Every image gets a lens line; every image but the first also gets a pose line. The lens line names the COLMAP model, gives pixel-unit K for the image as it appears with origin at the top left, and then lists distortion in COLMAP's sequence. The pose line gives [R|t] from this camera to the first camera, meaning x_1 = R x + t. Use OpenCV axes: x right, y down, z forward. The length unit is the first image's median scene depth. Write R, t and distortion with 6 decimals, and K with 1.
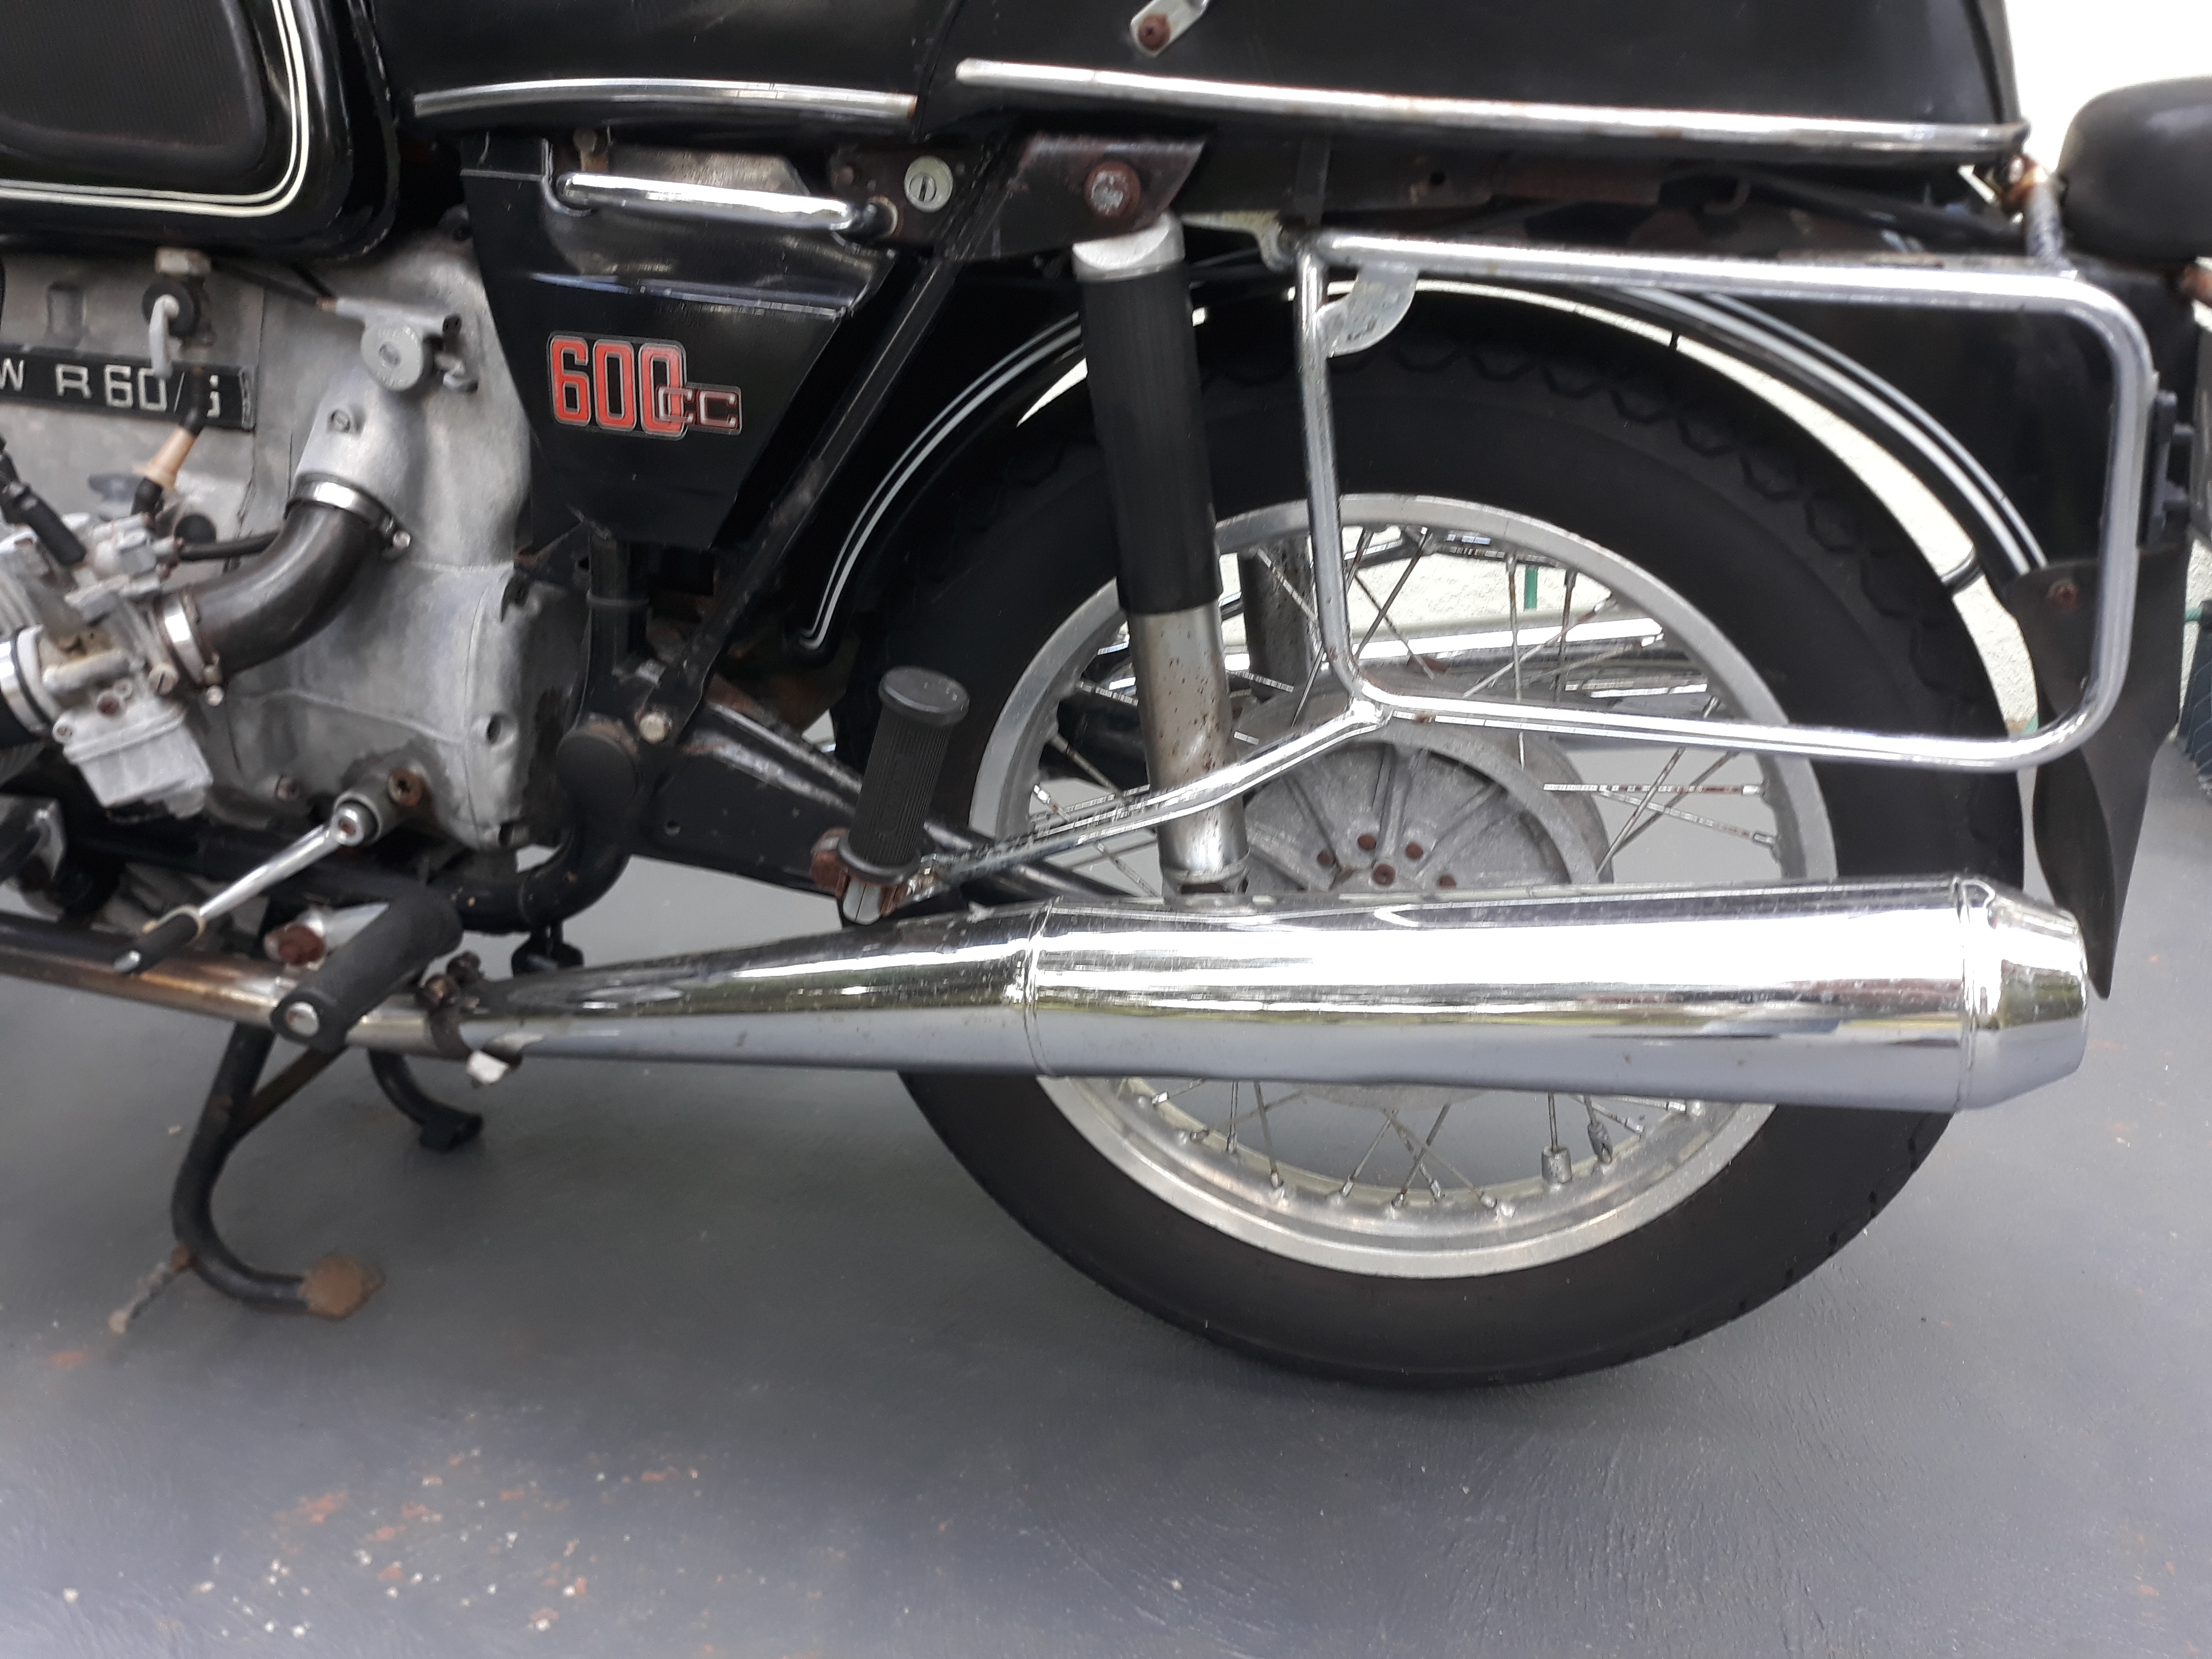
lens RADIAL K [[1886.0, 0, 1071.5], [0, 1886.0, 818.9], [0, 0, 1]] dist [0.004531, 0.004089]
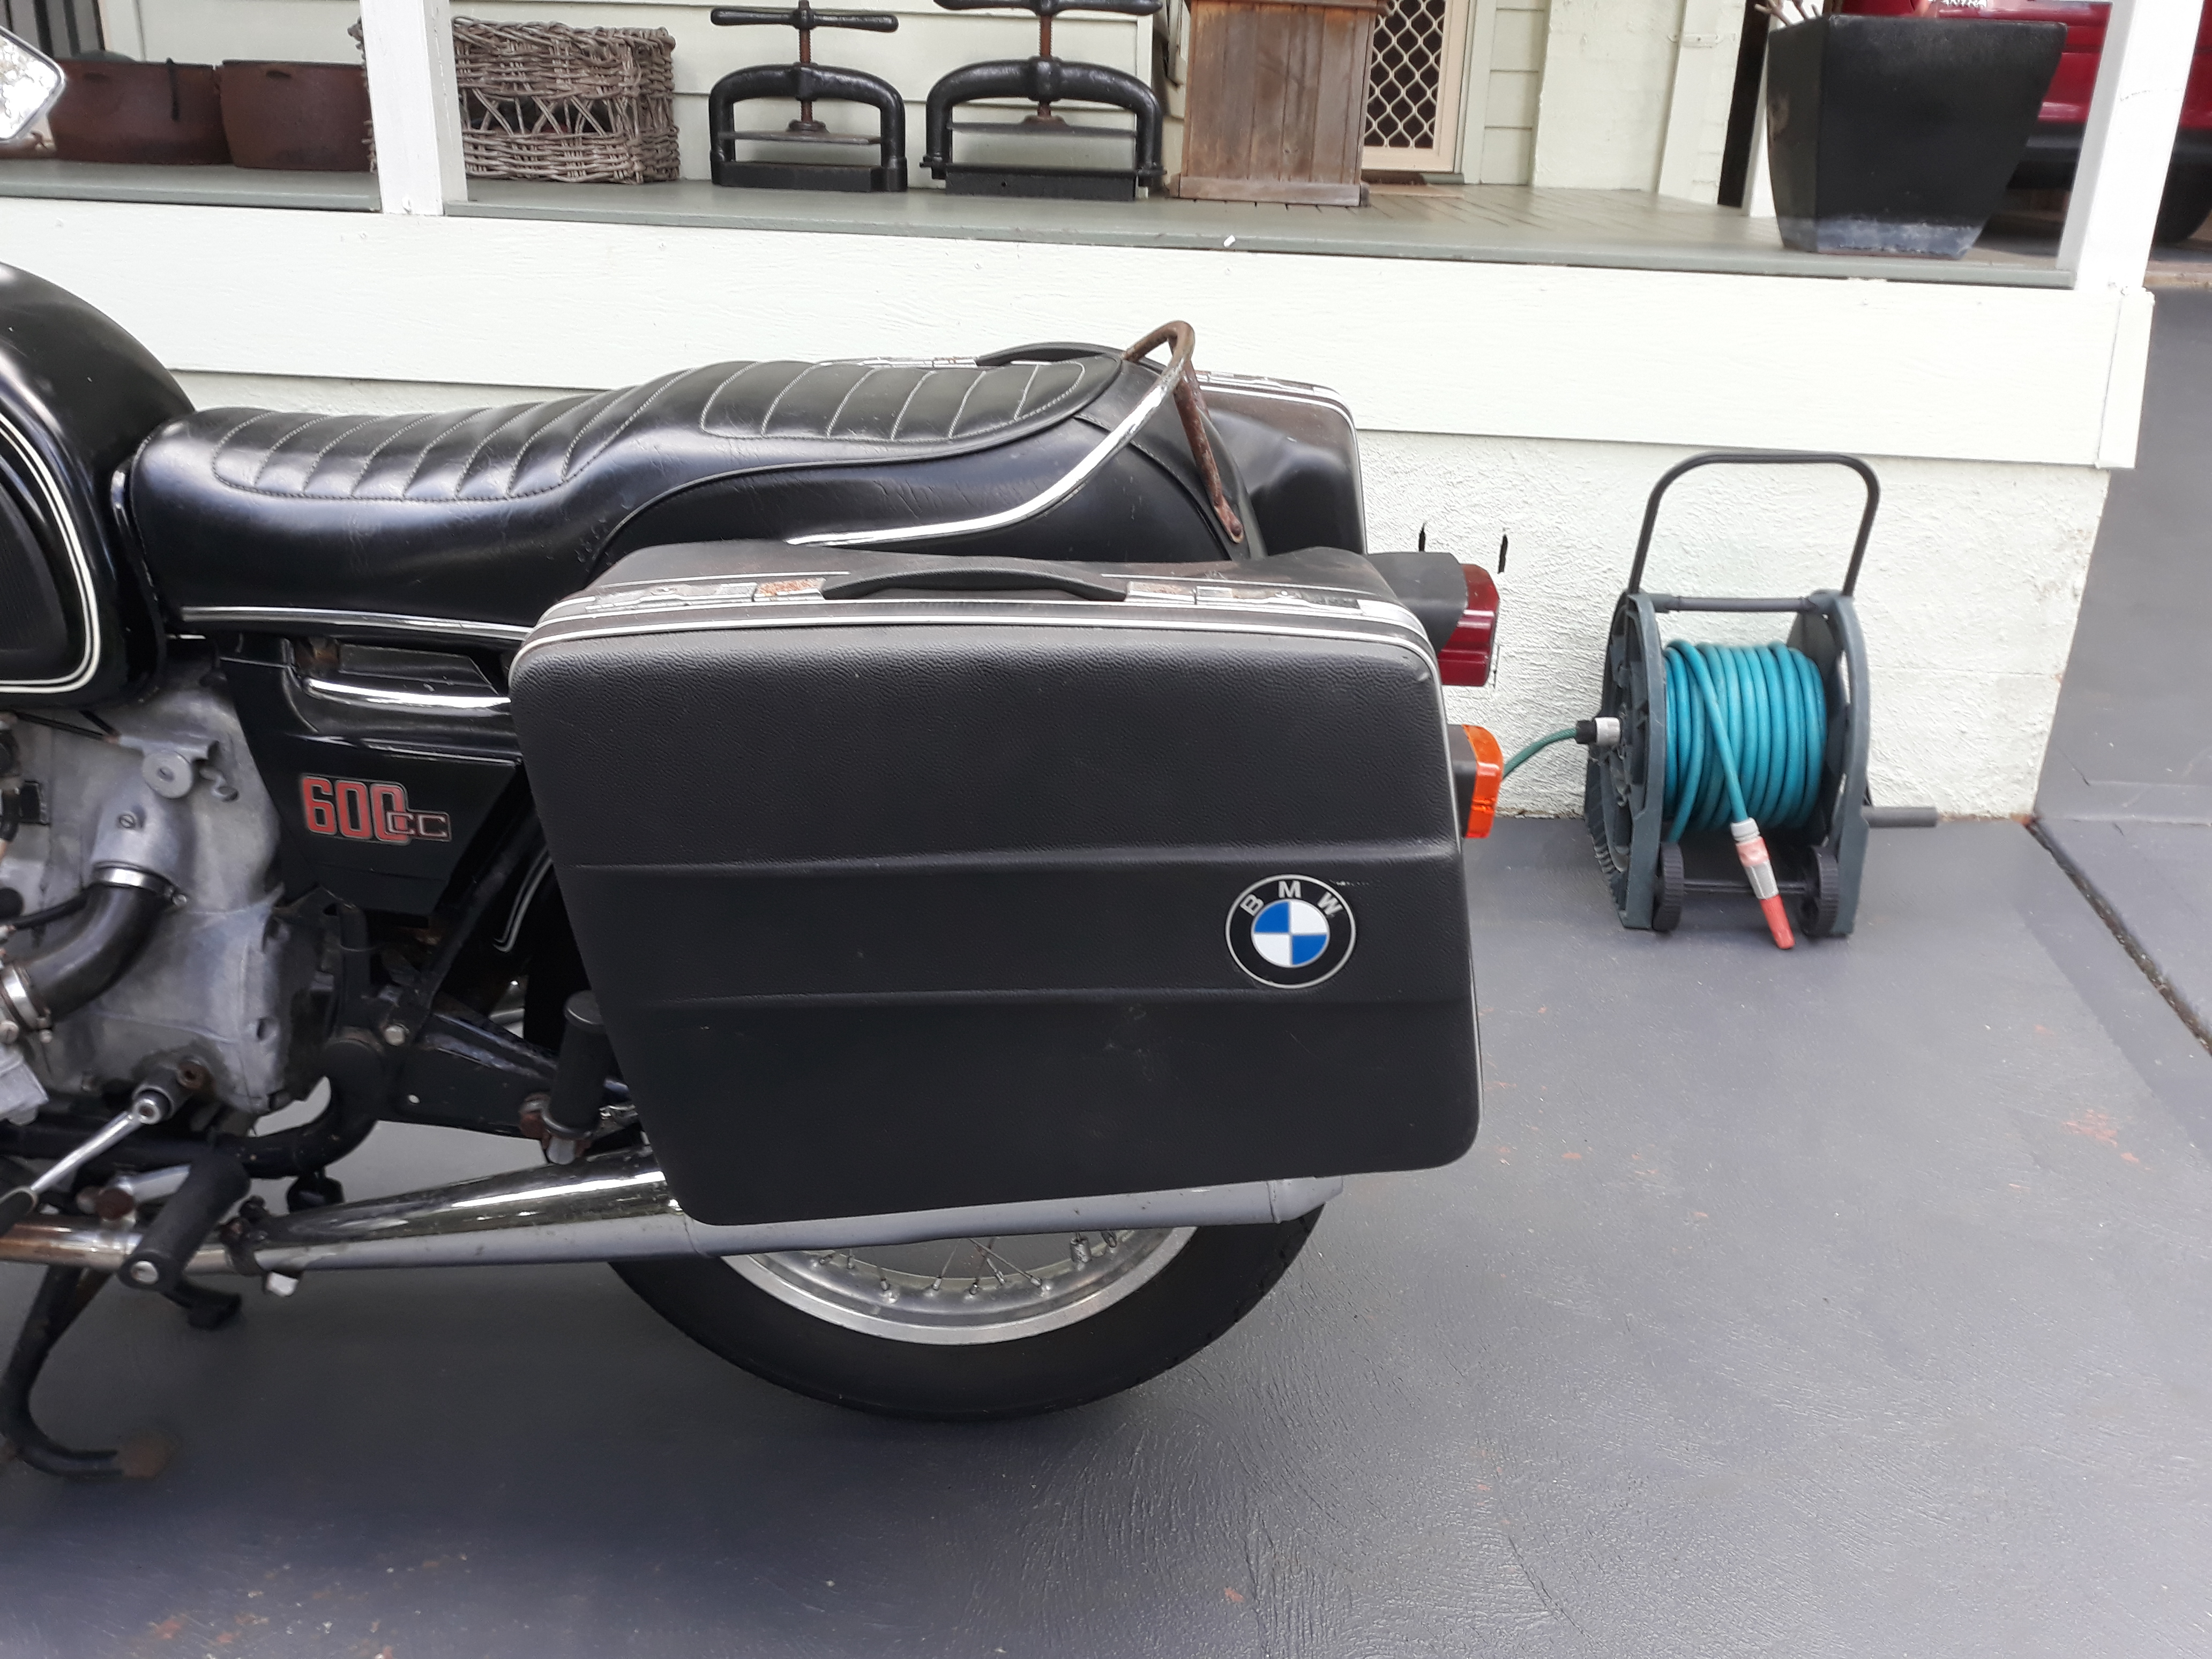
lens RADIAL K [[1948.8, 0, 1108.8], [0, 1948.8, 844.9], [0, 0, 1]] dist [-0.078777, 0.152696]
pose [[0.977382, -0.078920, 0.196203, 0.021895], [0.074869, 0.996801, 0.027987, -0.174347], [-0.197784, -0.012665, 0.980164, -0.461055]]
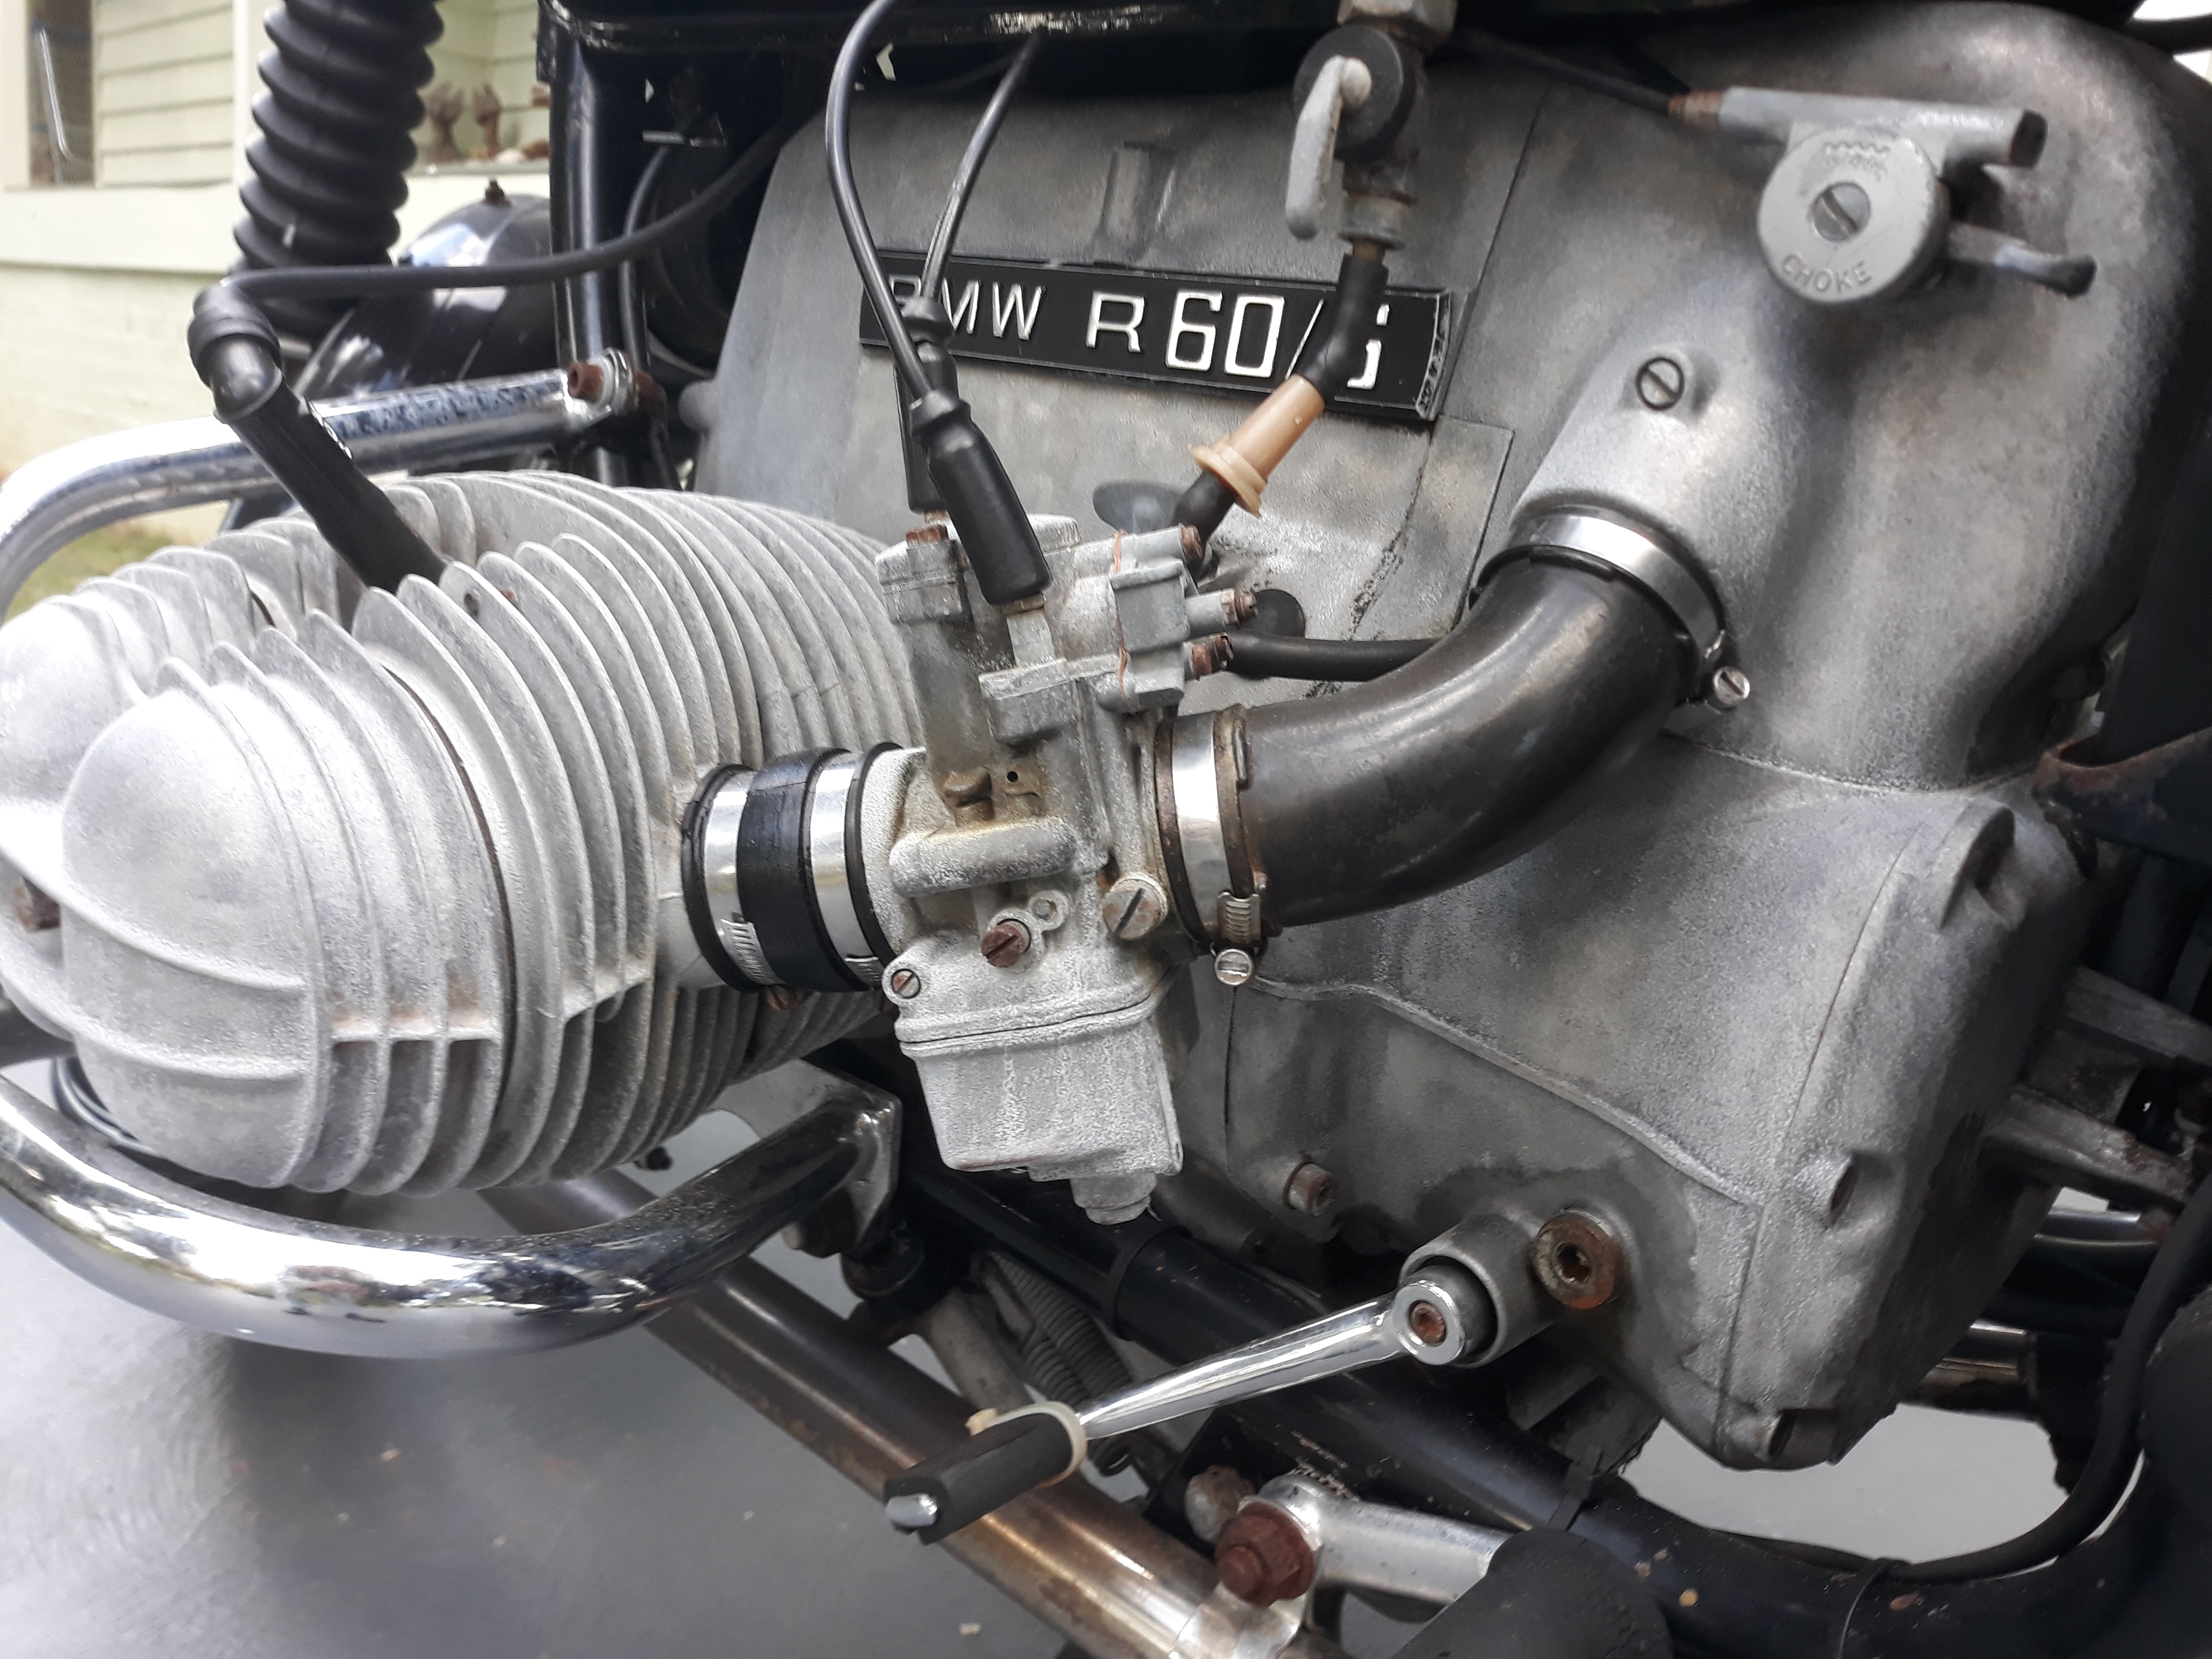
lens RADIAL K [[1886.0, 0, 1071.5], [0, 1886.0, 818.9], [0, 0, 1]] dist [0.004531, 0.004089]
pose [[0.870382, 0.160274, -0.465562, -0.282235], [-0.240856, 0.963279, -0.118670, -0.036935], [0.429446, 0.215422, 0.877023, 0.582493]]
